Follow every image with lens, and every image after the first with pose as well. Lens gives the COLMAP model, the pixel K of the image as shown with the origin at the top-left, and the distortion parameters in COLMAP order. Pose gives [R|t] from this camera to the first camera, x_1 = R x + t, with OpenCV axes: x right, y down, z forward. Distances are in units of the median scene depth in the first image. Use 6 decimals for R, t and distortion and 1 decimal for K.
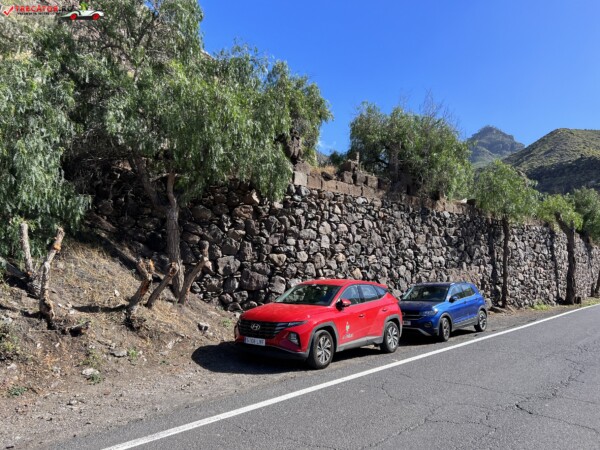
lens RADIAL K [[450.2, 0, 299.7], [0, 450.2, 224.2], [0, 0, 1]] dist [0.045477, -0.002308]
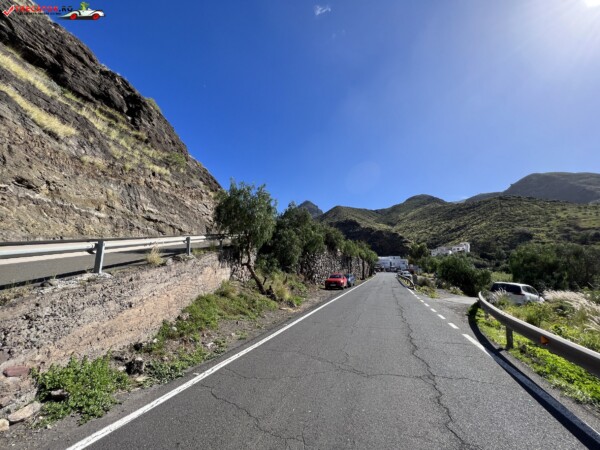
lens RADIAL K [[240.0, 0, 302.1], [0, 240.0, 223.2], [0, 0, 1]] dist [-0.001022, 0.000010]
pose [[0.927575, 0.057791, 0.369139, -0.576760], [-0.023301, 0.994990, -0.097222, -0.071644], [-0.372909, 0.081579, 0.924275, -0.589298]]
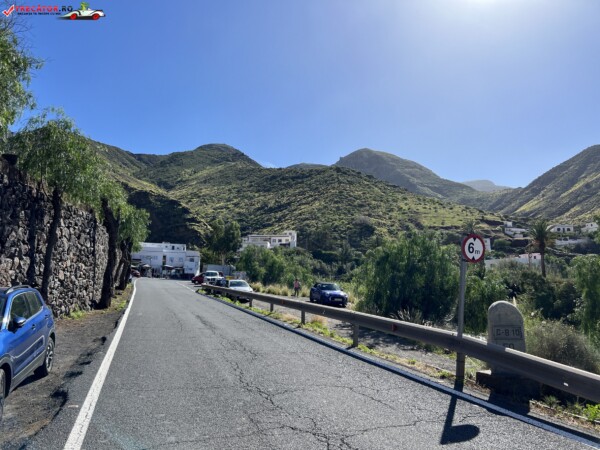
lens RADIAL K [[450.2, 0, 302.5], [0, 450.2, 226.0], [0, 0, 1]] dist [0.045477, -0.002308]
pose [[0.491903, 0.103895, 0.864429, 0.032121], [-0.112041, 0.992153, -0.055489, 0.032925], [-0.863411, -0.069556, 0.499683, 0.294101]]
